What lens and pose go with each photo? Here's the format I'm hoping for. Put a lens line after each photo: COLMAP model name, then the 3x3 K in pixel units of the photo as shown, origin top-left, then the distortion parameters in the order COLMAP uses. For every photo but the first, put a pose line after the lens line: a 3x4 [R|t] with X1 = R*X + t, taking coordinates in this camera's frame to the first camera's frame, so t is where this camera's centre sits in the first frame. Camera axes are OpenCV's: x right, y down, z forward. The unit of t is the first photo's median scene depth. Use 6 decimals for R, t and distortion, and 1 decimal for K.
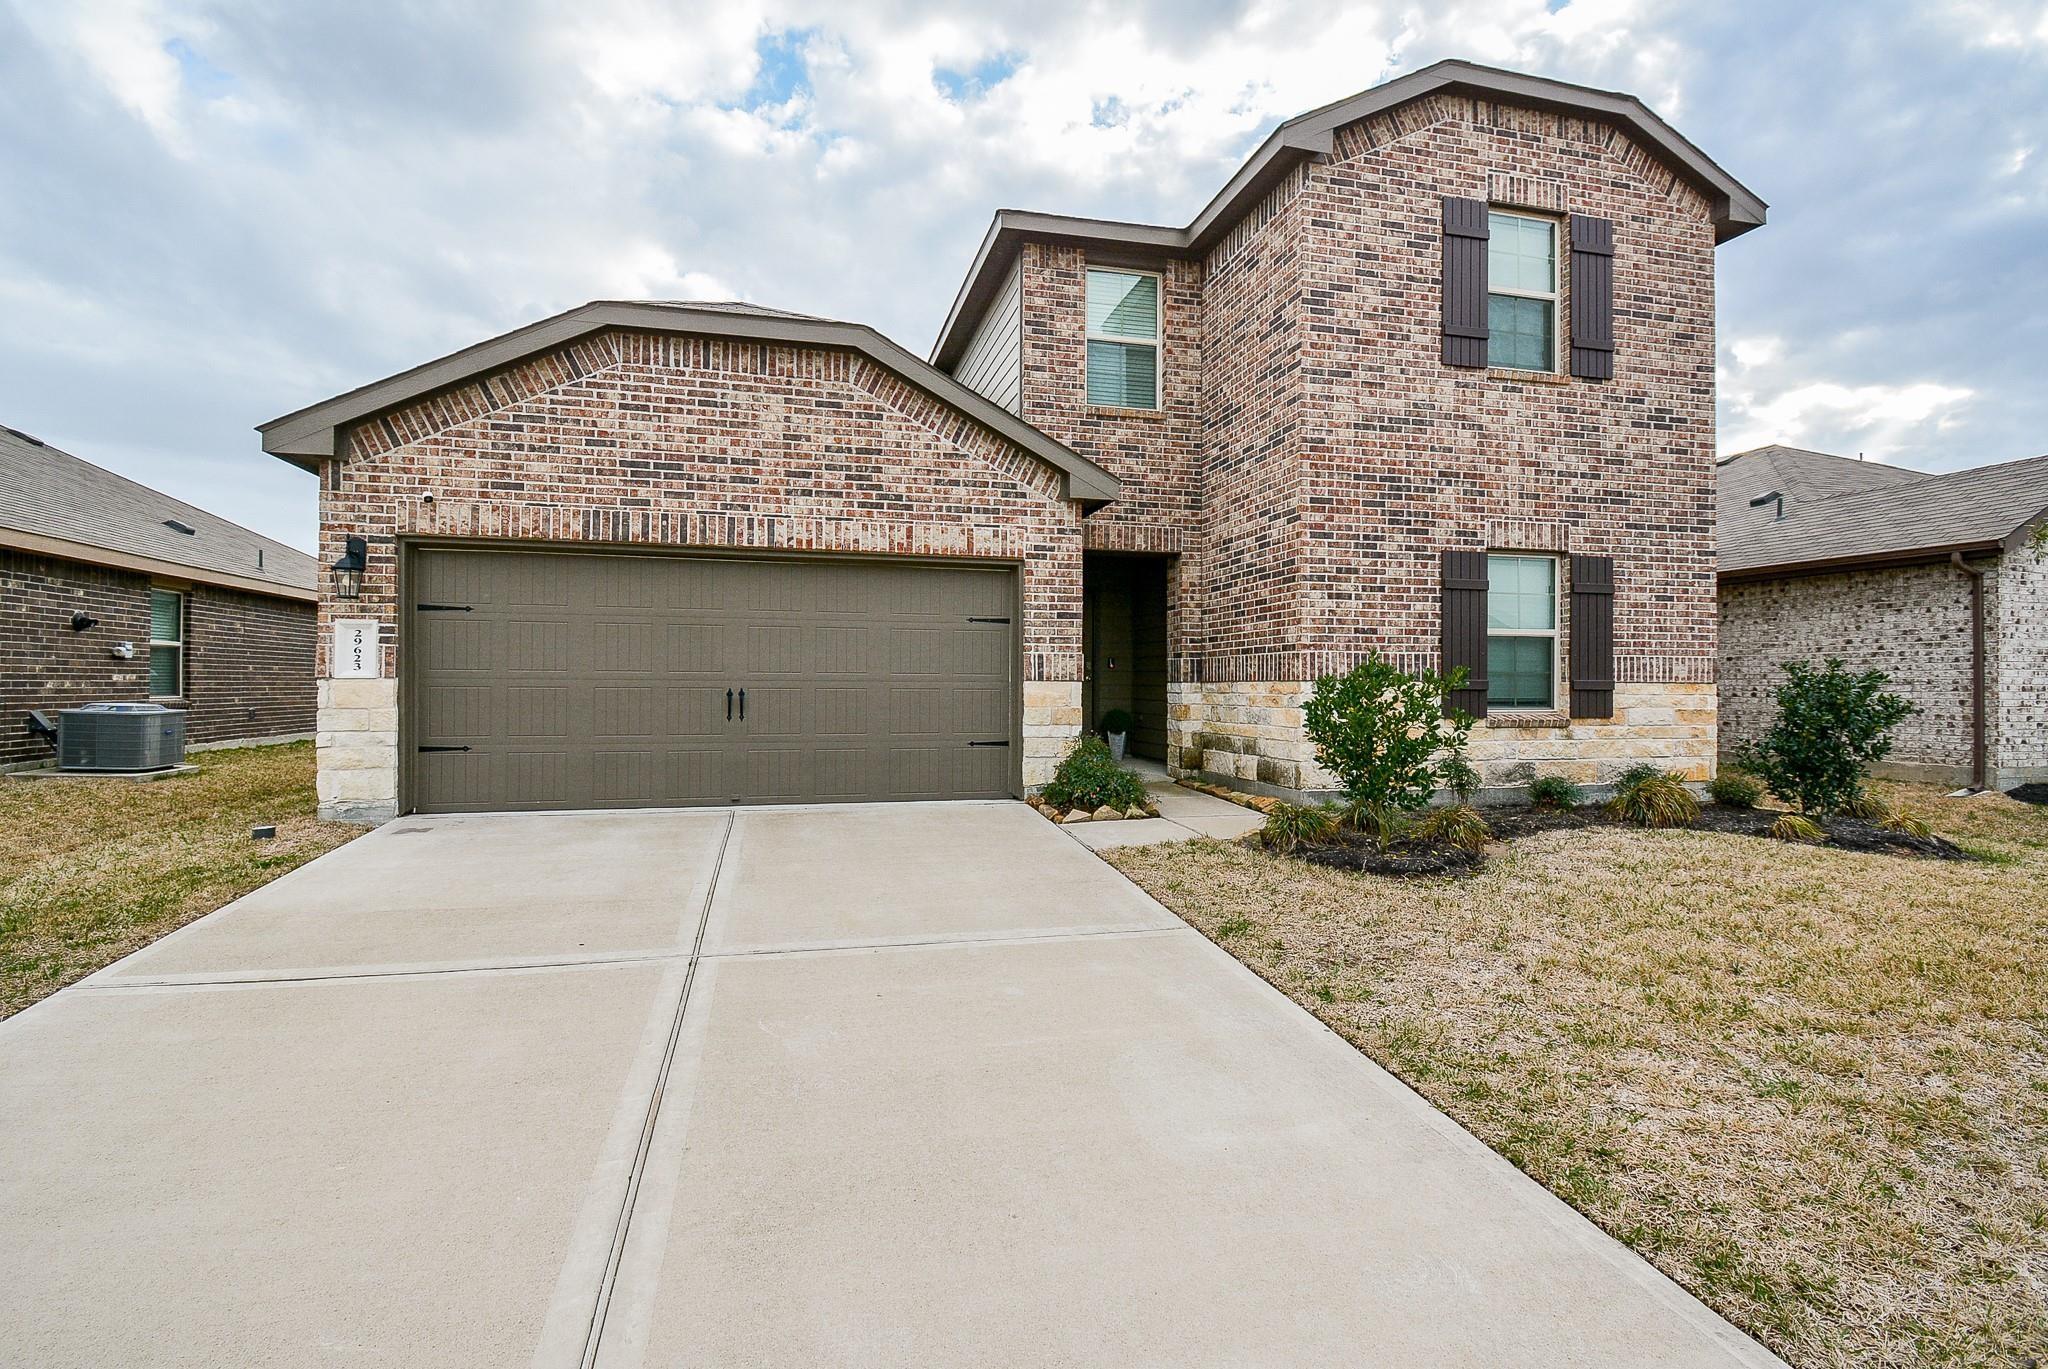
lens RADIAL K [[1042.0, 0, 1099.1], [0, 1042.0, 677.9], [0, 0, 1]] dist [0.021593, -0.031737]
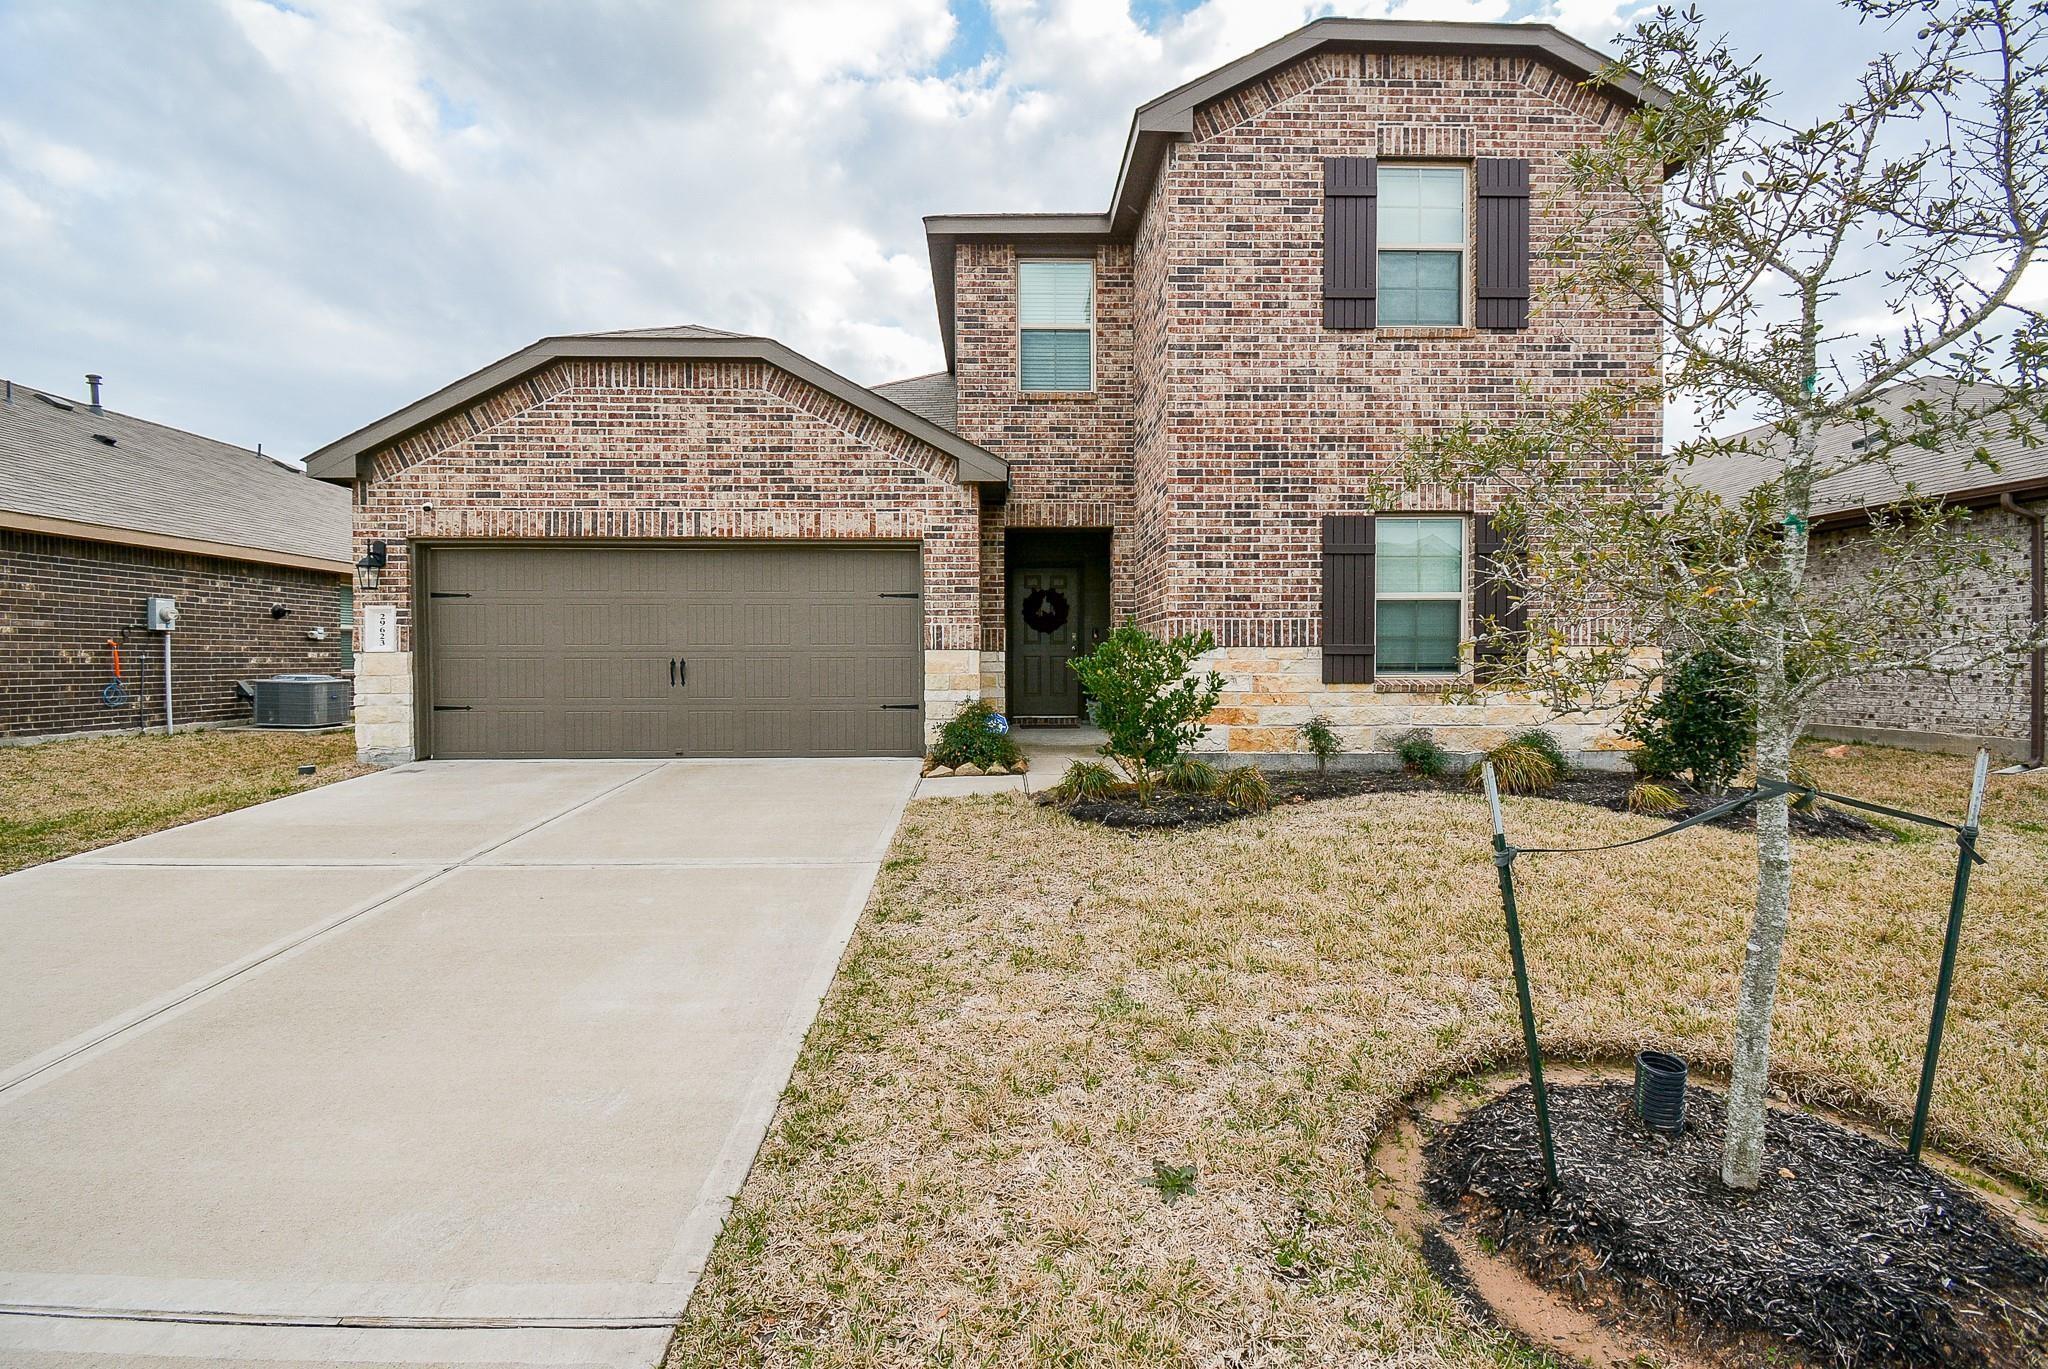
lens RADIAL K [[1042.0, 0, 1099.1], [0, 1042.0, 677.9], [0, 0, 1]] dist [0.021593, -0.031737]
pose [[0.971983, -0.003385, -0.235028, 0.361141], [0.008979, 0.999701, 0.022735, 0.008895], [0.234881, -0.024209, 0.971723, -0.027916]]
